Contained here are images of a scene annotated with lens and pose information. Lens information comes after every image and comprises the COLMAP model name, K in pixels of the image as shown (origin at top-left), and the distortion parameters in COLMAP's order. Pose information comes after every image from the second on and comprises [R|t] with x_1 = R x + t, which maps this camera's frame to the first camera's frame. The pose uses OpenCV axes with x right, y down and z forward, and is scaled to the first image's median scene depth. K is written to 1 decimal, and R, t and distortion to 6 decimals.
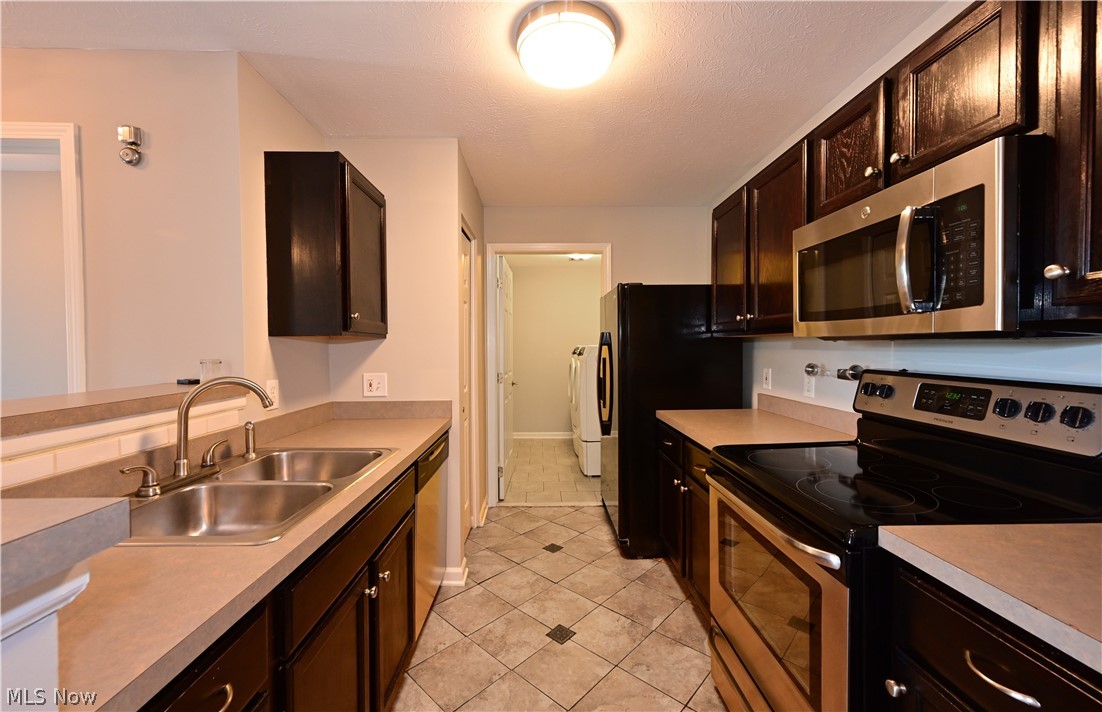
lens RADIAL K [[442.8, 0, 553.7], [0, 442.8, 356.6], [0, 0, 1]] dist [-0.002498, -0.000665]
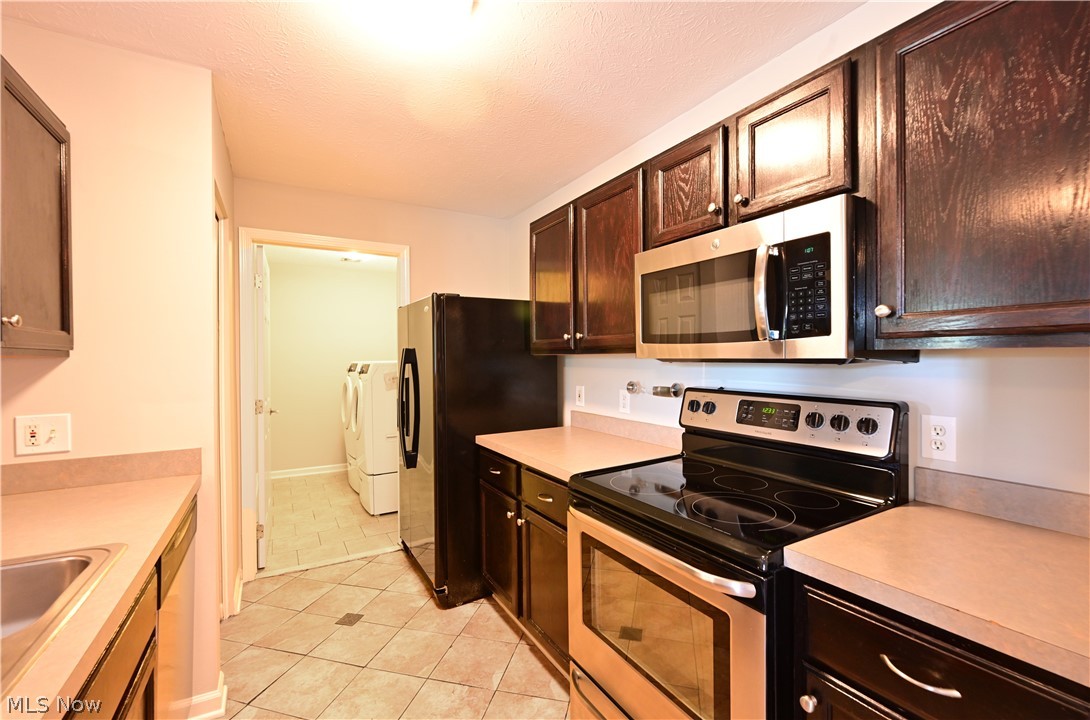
lens RADIAL K [[456.9, 0, 546.1], [0, 456.9, 361.6], [0, 0, 1]] dist [-0.000688, 0.000028]
pose [[0.876360, -0.004904, 0.481632, -0.133363], [0.013347, 0.999811, -0.014105, -0.021706], [-0.481472, 0.018790, 0.876260, 0.159757]]
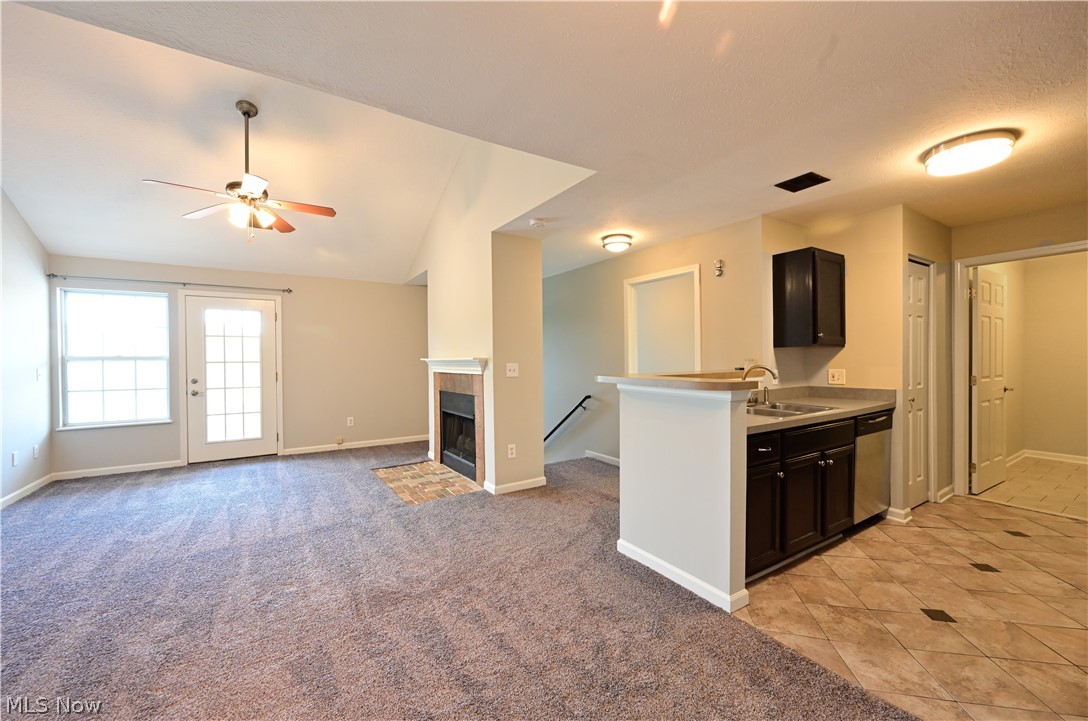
lens RADIAL K [[430.0, 0, 543.8], [0, 430.0, 362.8], [0, 0, 1]] dist [-0.000853, 0.000468]
pose [[0.513406, 0.006803, -0.858119, 0.480361], [-0.011379, 0.999935, 0.001120, 0.031679], [0.858071, 0.009190, 0.513449, -0.873319]]
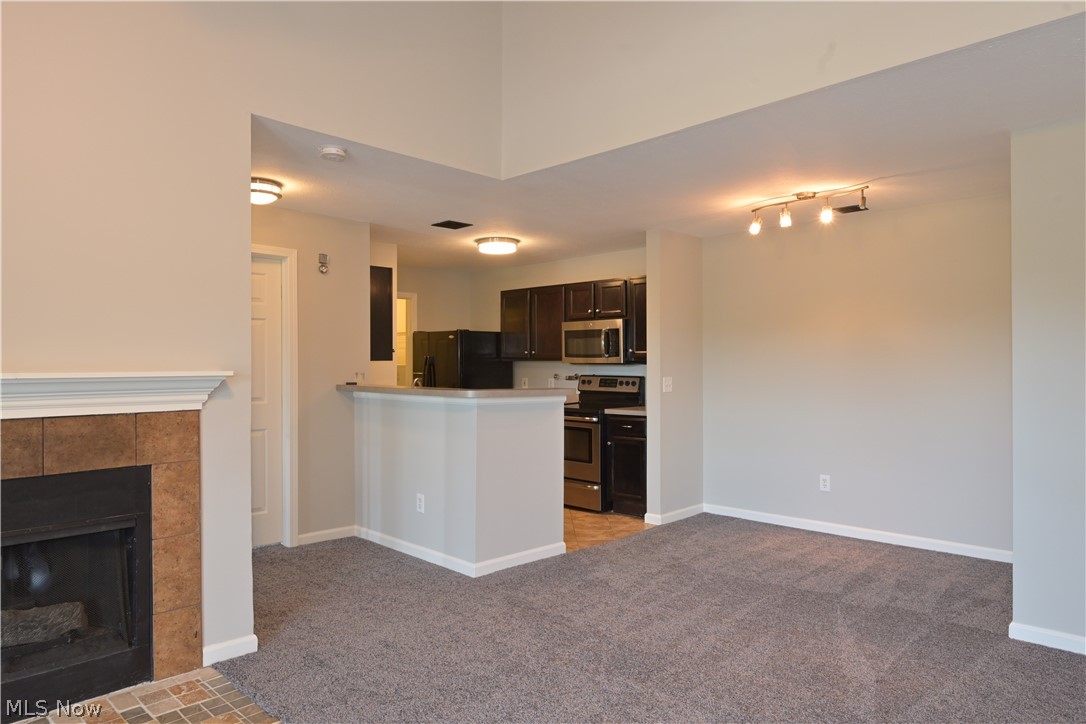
lens RADIAL K [[677.4, 0, 540.9], [0, 677.4, 364.6], [0, 0, 1]] dist [-0.007713, 0.004725]
pose [[0.729893, 0.003202, 0.683554, -2.072673], [0.012700, 0.999753, -0.018244, 0.034065], [-0.683444, 0.021997, 0.729672, -1.664427]]
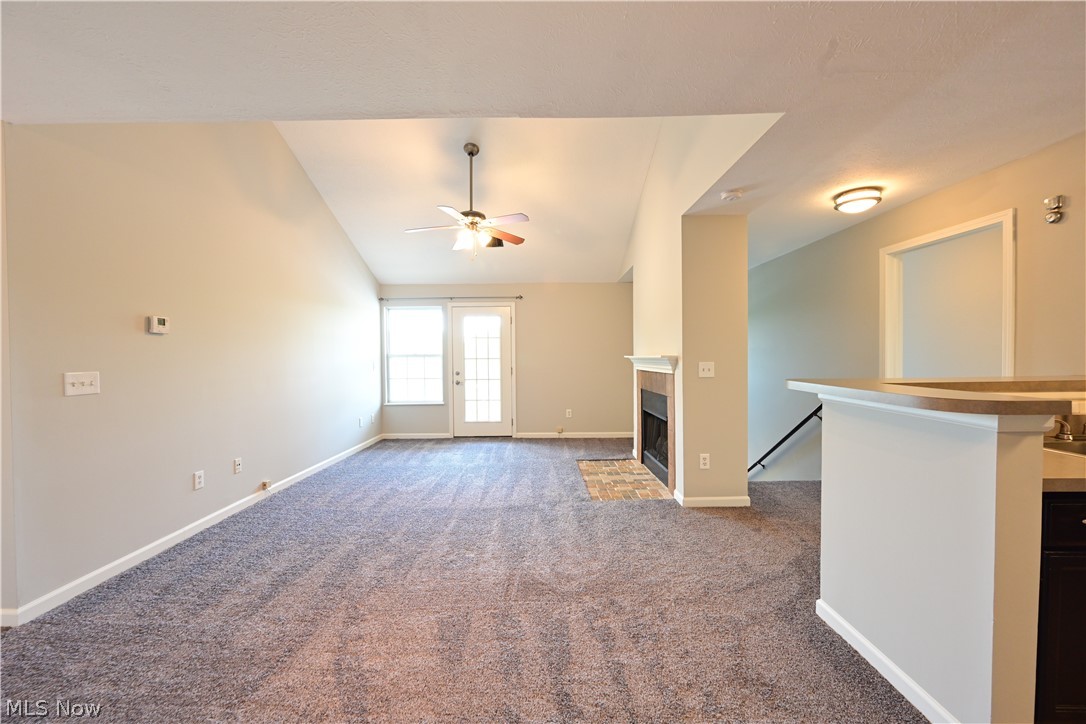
lens RADIAL K [[427.1, 0, 540.5], [0, 427.1, 365.5], [0, 0, 1]] dist [-0.002703, 0.000307]
pose [[-0.037729, 0.025270, -0.998968, 0.458660], [-0.011948, 0.999597, 0.025737, 0.014693], [0.999217, 0.012907, -0.037412, -0.559763]]
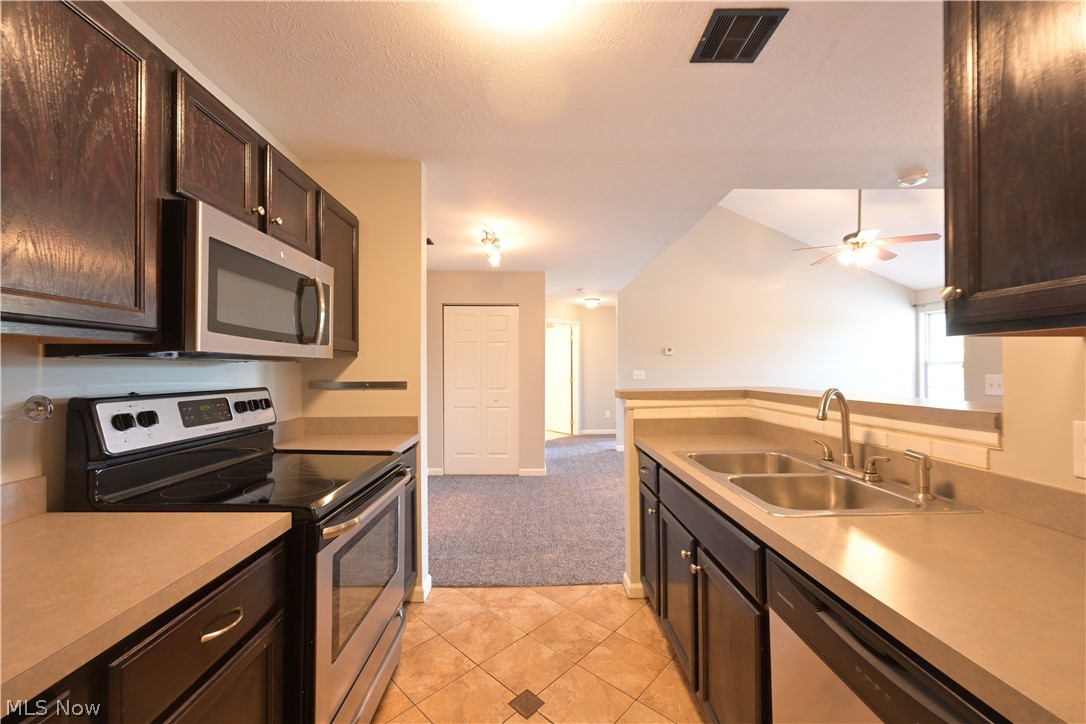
lens RADIAL K [[427.1, 0, 542.8], [0, 427.1, 367.2], [0, 0, 1]] dist [-0.002703, 0.000307]
pose [[-0.999928, 0.008266, 0.008730, -0.008897], [0.008452, 0.999735, 0.021420, -0.025723], [-0.008551, 0.021492, -0.999732, 1.512637]]
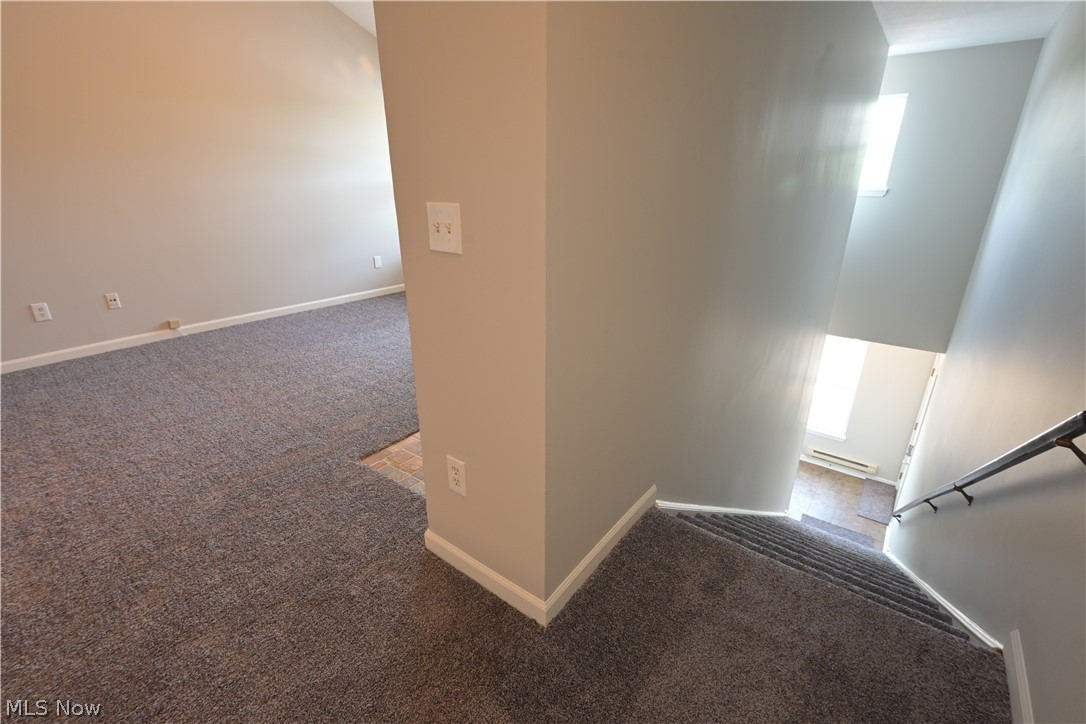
lens RADIAL K [[481.6, 0, 545.3], [0, 481.6, 361.1], [0, 0, 1]] dist [-0.002532, 0.001433]
pose [[-0.627514, 0.275950, -0.728064, -1.020092], [-0.016387, 0.930200, 0.366688, -0.002486], [0.778433, 0.242033, -0.579191, 0.659127]]
